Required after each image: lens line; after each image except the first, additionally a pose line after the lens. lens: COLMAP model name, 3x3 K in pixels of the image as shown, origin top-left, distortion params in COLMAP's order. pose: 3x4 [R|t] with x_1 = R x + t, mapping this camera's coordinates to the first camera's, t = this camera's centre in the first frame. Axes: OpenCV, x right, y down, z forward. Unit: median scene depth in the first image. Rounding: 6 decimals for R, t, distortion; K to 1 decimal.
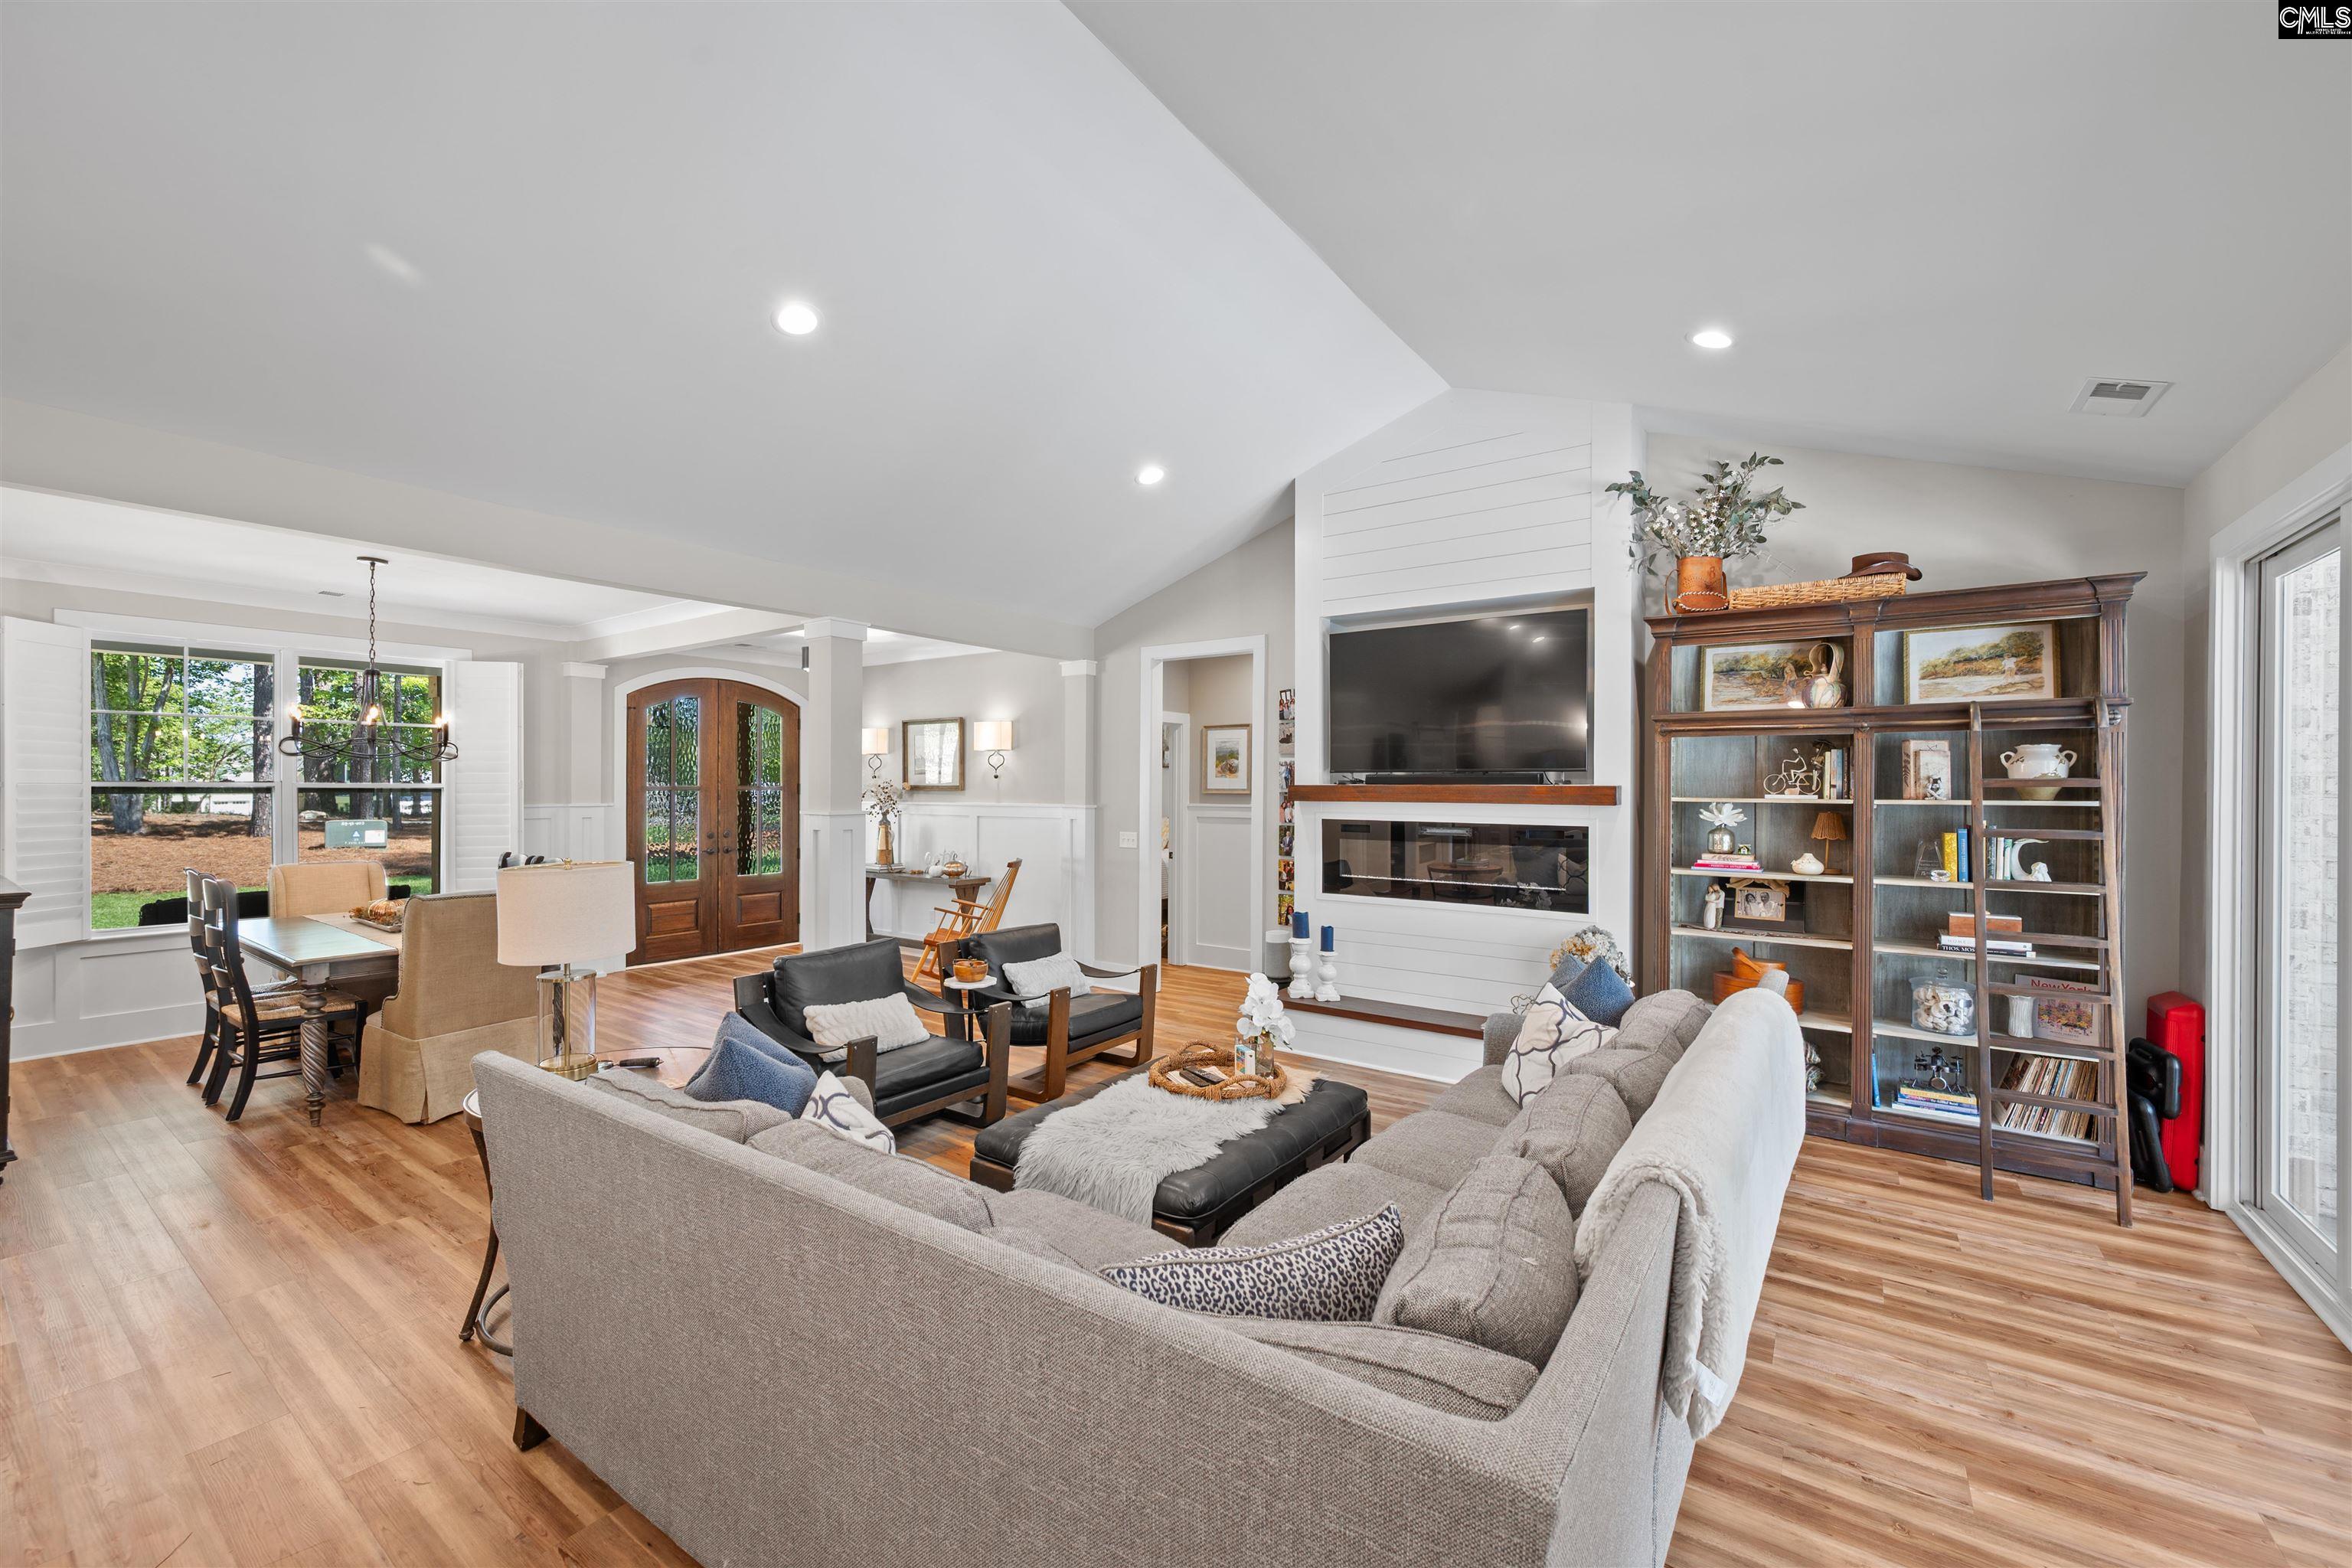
lens RADIAL K [[971.4, 0, 1185.7], [0, 971.4, 789.5], [0, 0, 1]] dist [-0.011291, 0.000112]
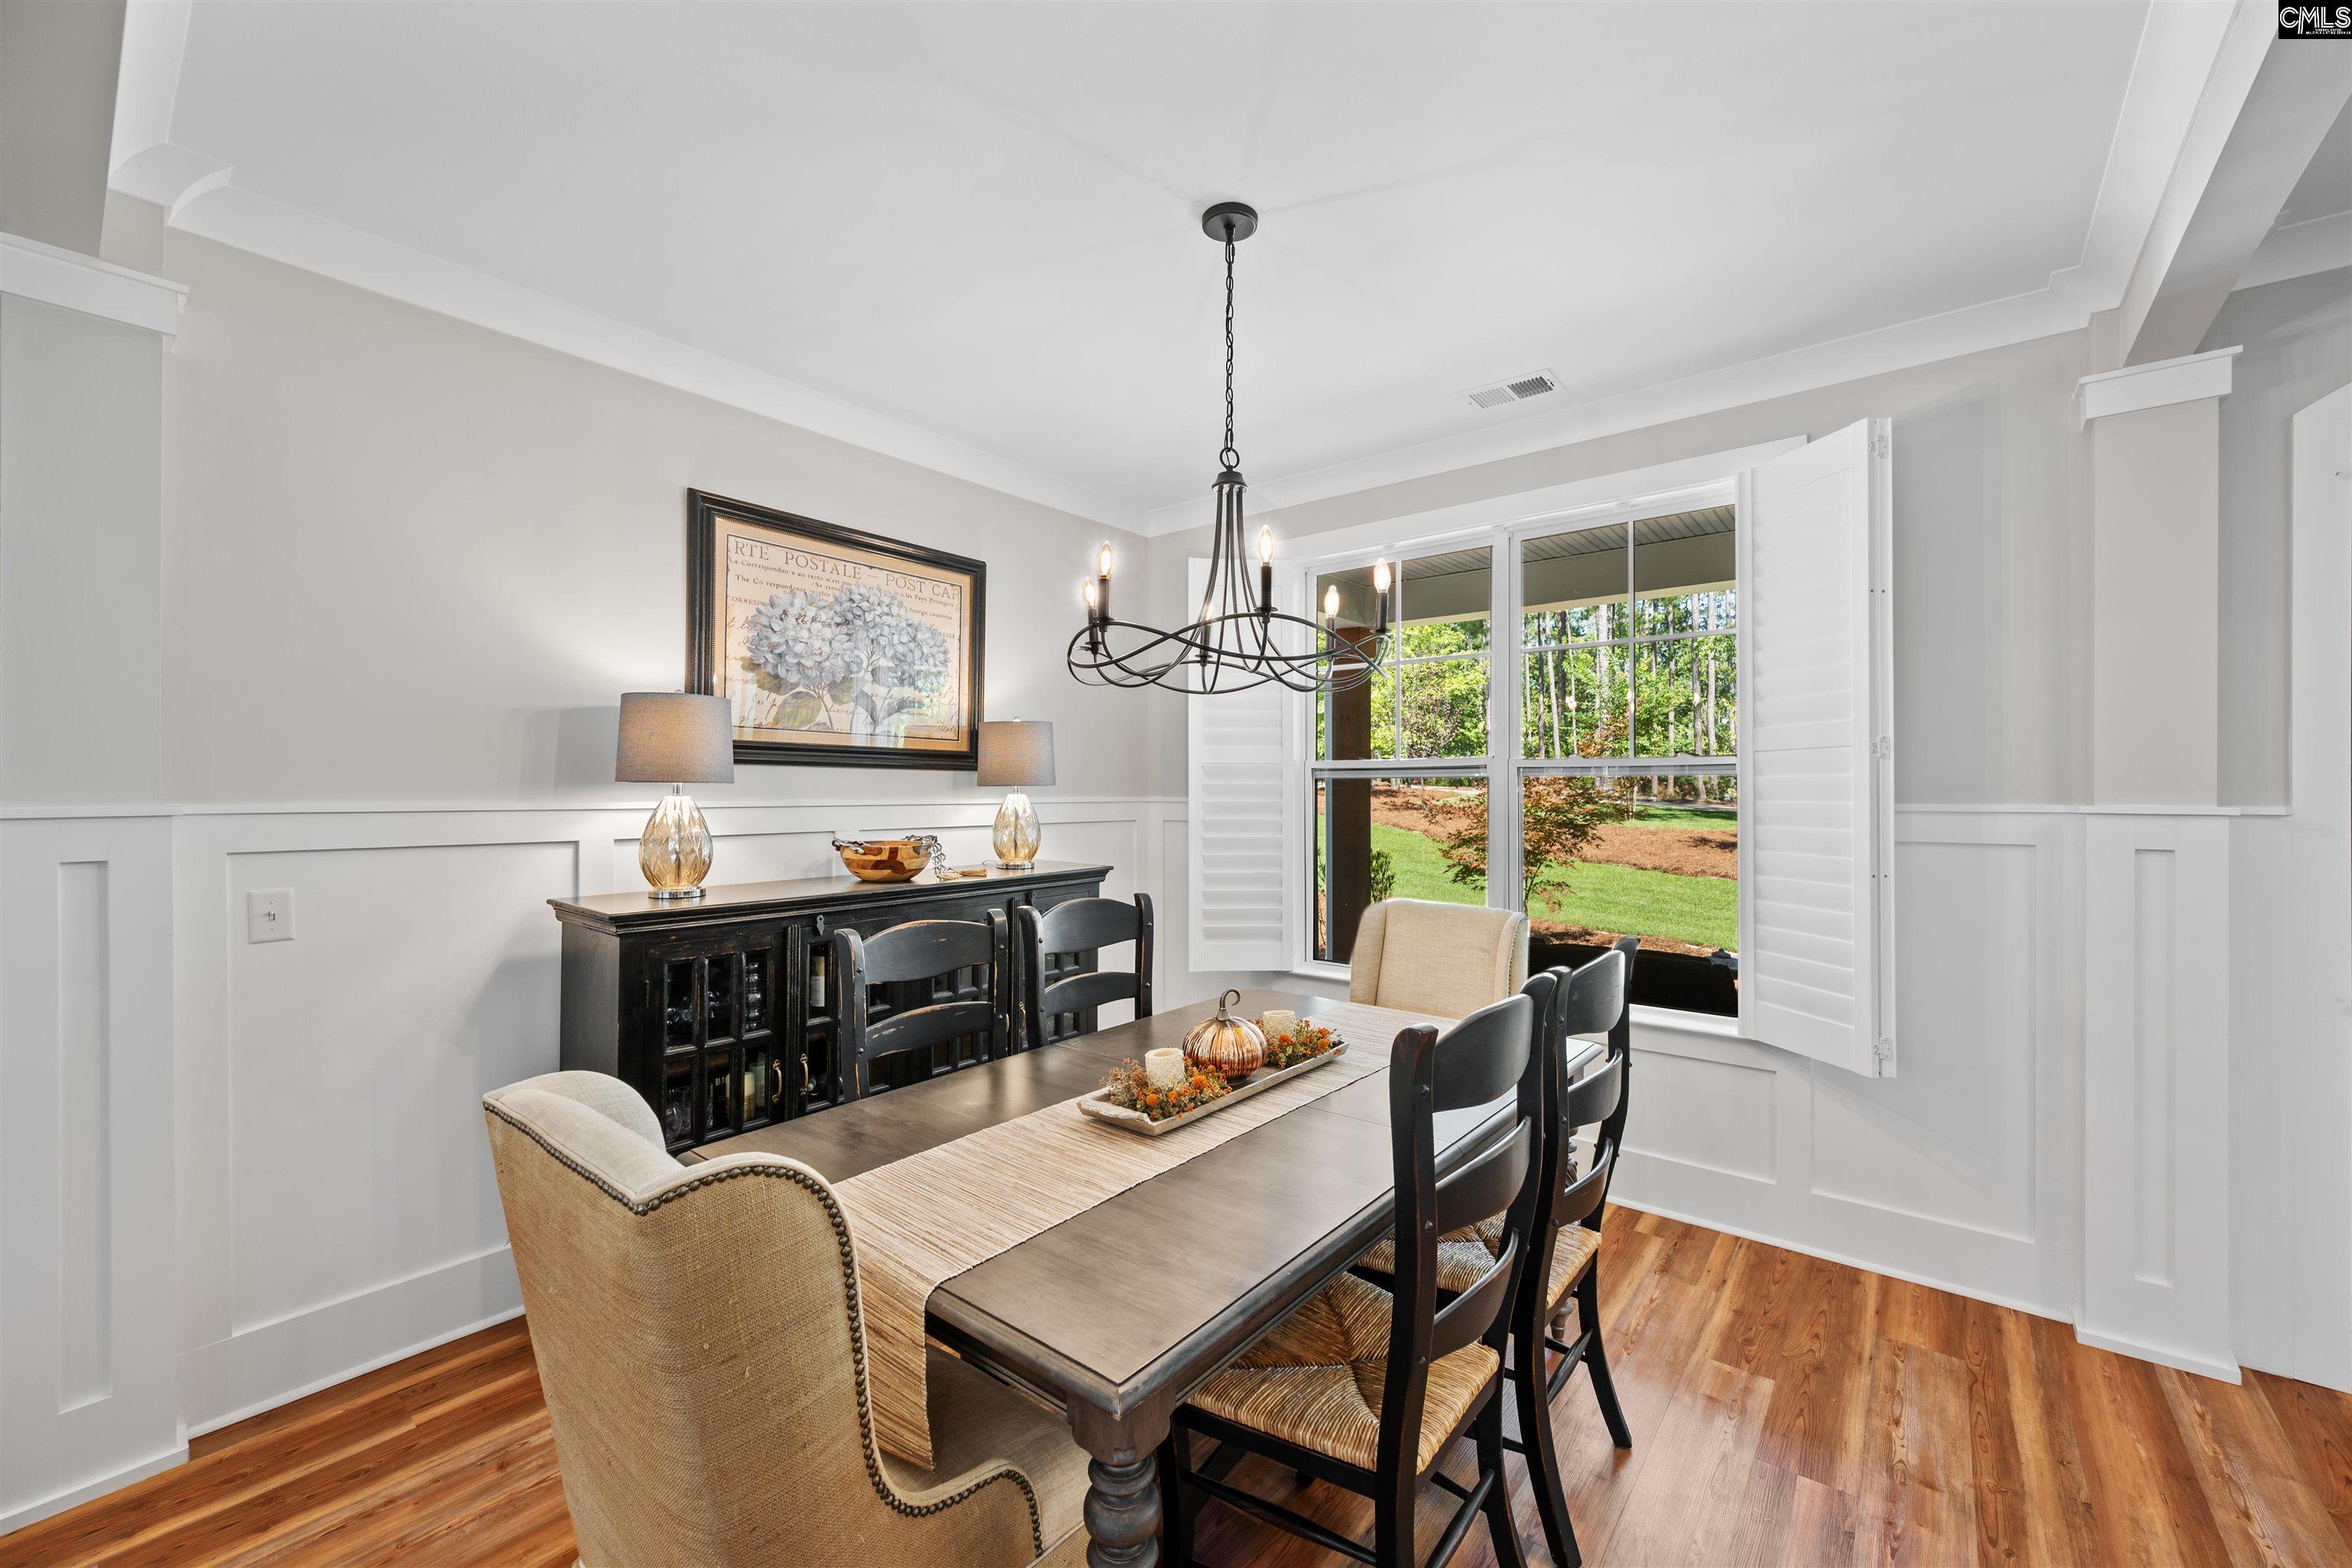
lens RADIAL K [[920.1, 0, 1190.2], [0, 920.1, 788.9], [0, 0, 1]] dist [0.002306, 0.000656]
pose [[-0.044054, -0.005460, -0.999014, -0.327486], [-0.007602, 0.999958, -0.005130, 0.013828], [0.999000, 0.007368, -0.044094, 0.750373]]
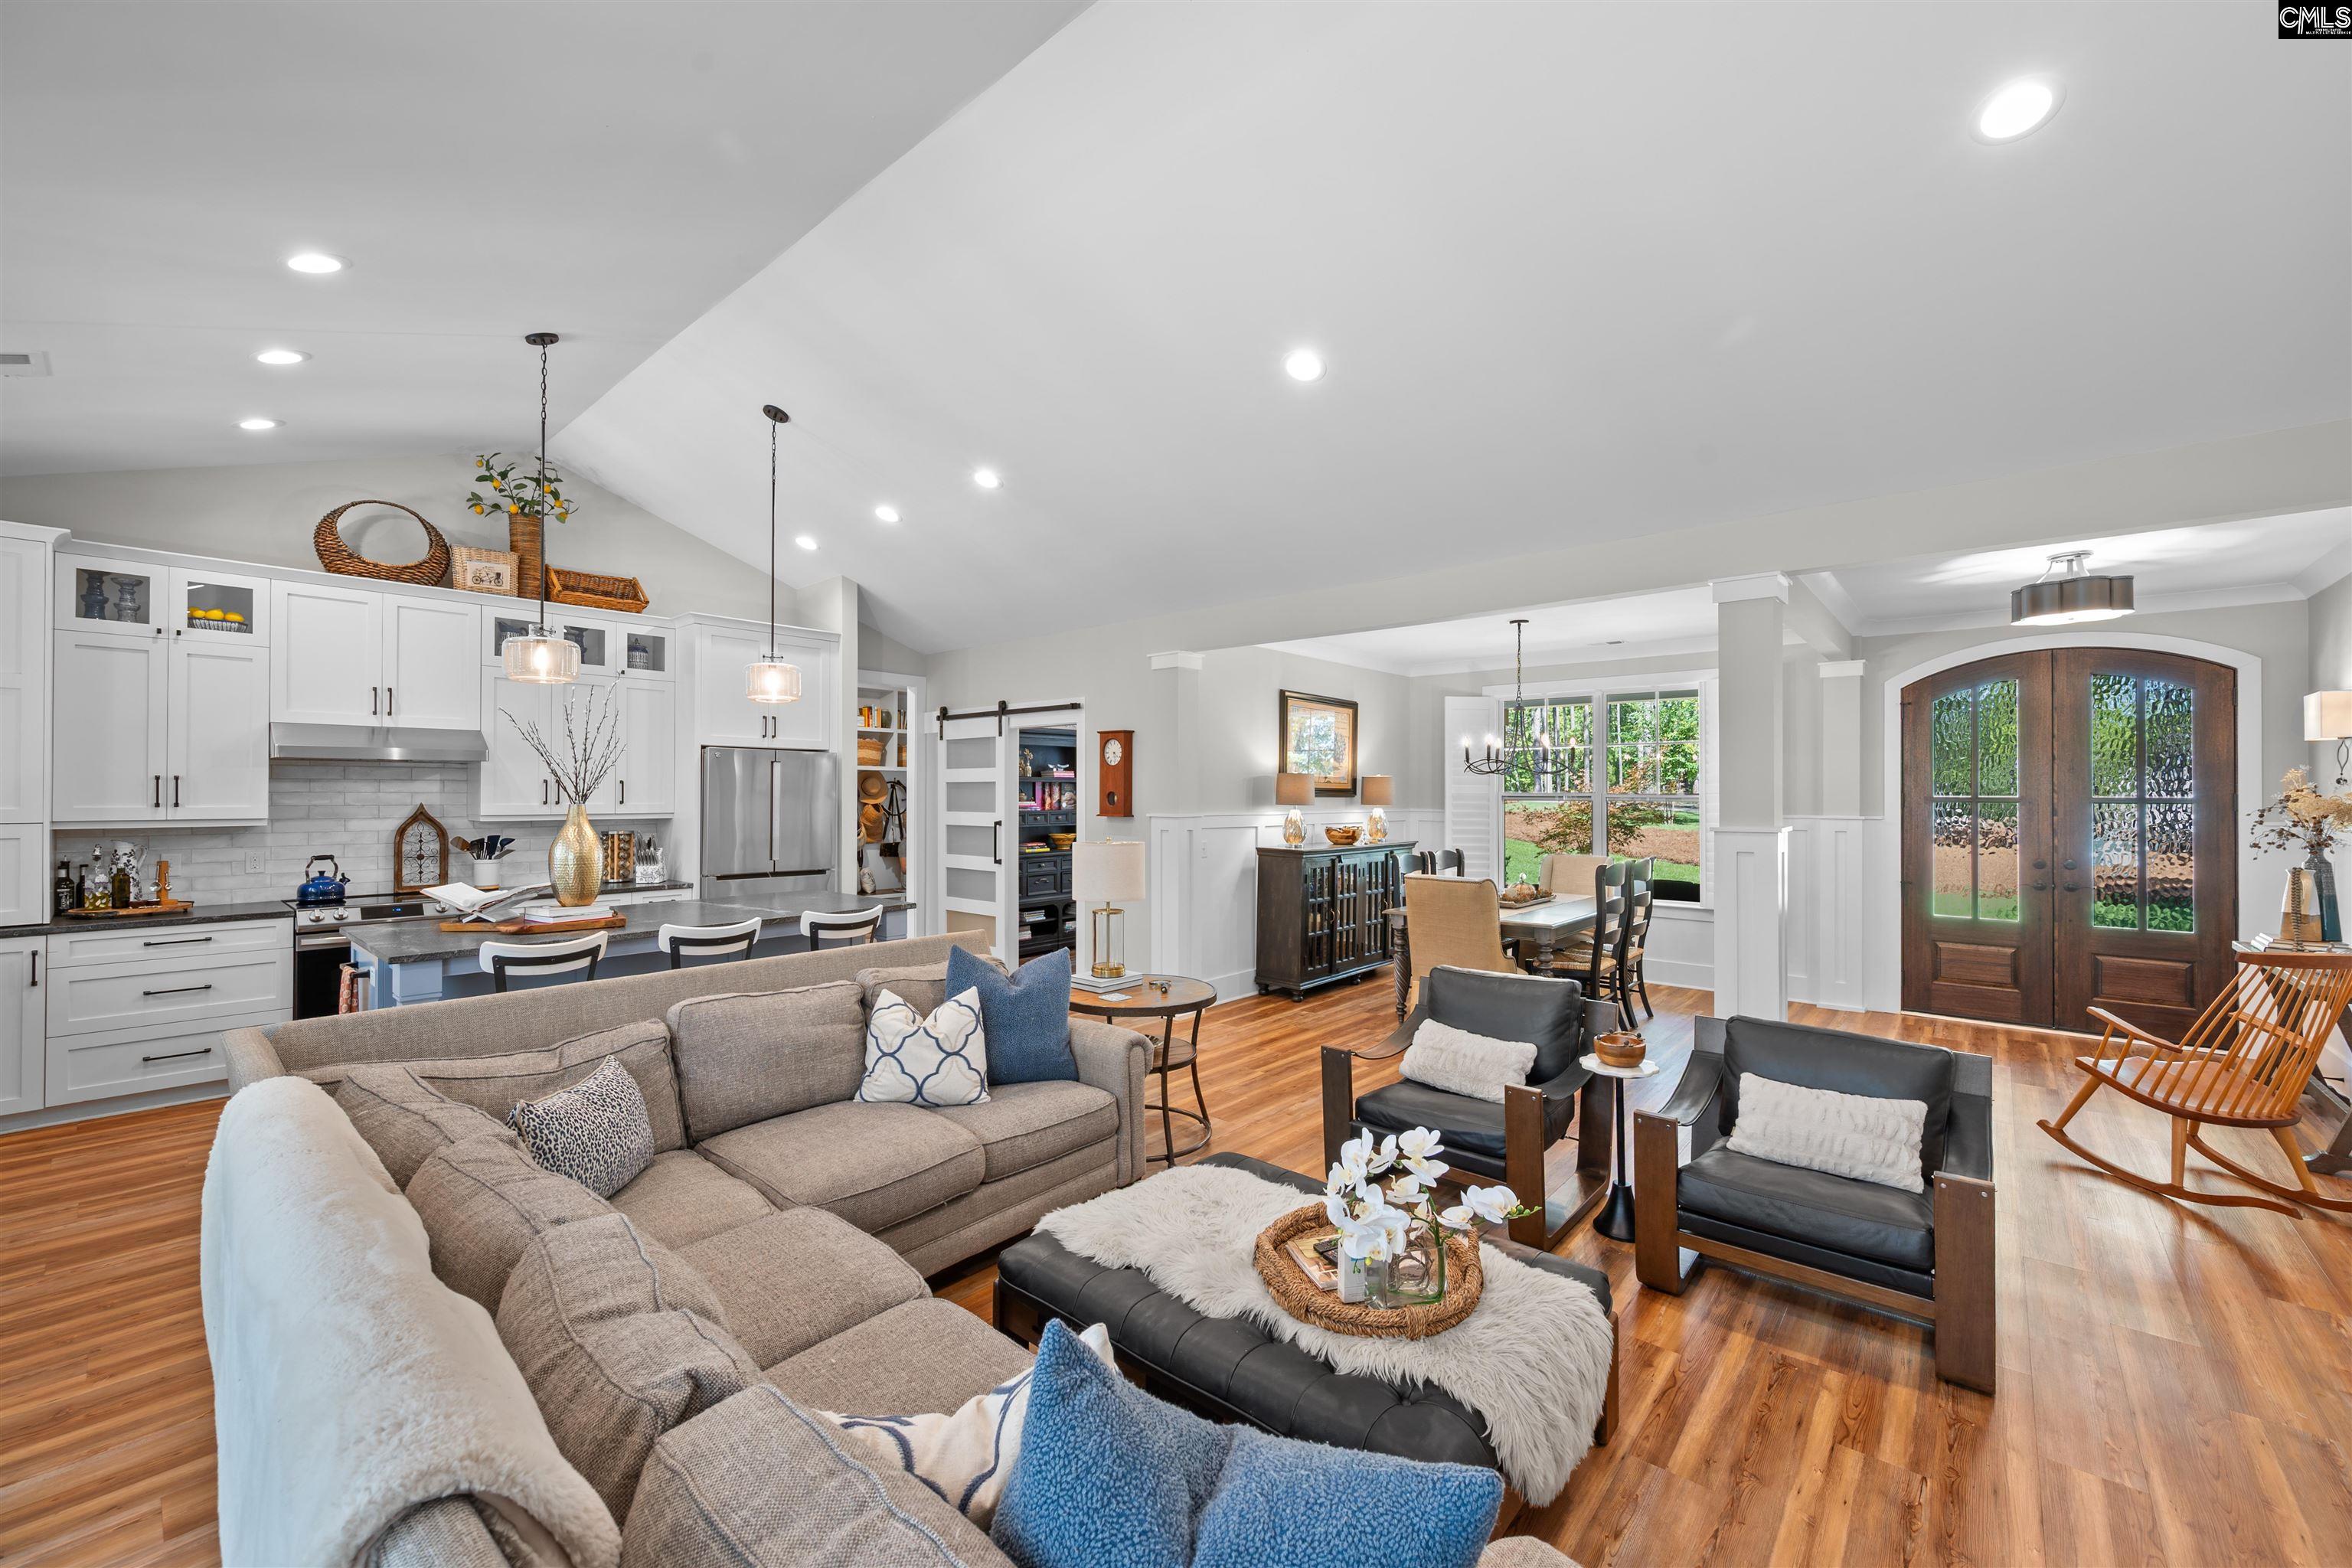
lens RADIAL K [[920.1, 0, 1190.2], [0, 920.1, 788.9], [0, 0, 1]] dist [0.002306, 0.000656]
pose [[-0.081935, -0.009020, -0.996597, 0.325901], [-0.010996, 0.999906, -0.008146, 0.002659], [0.996577, 0.010292, -0.082026, 0.492029]]
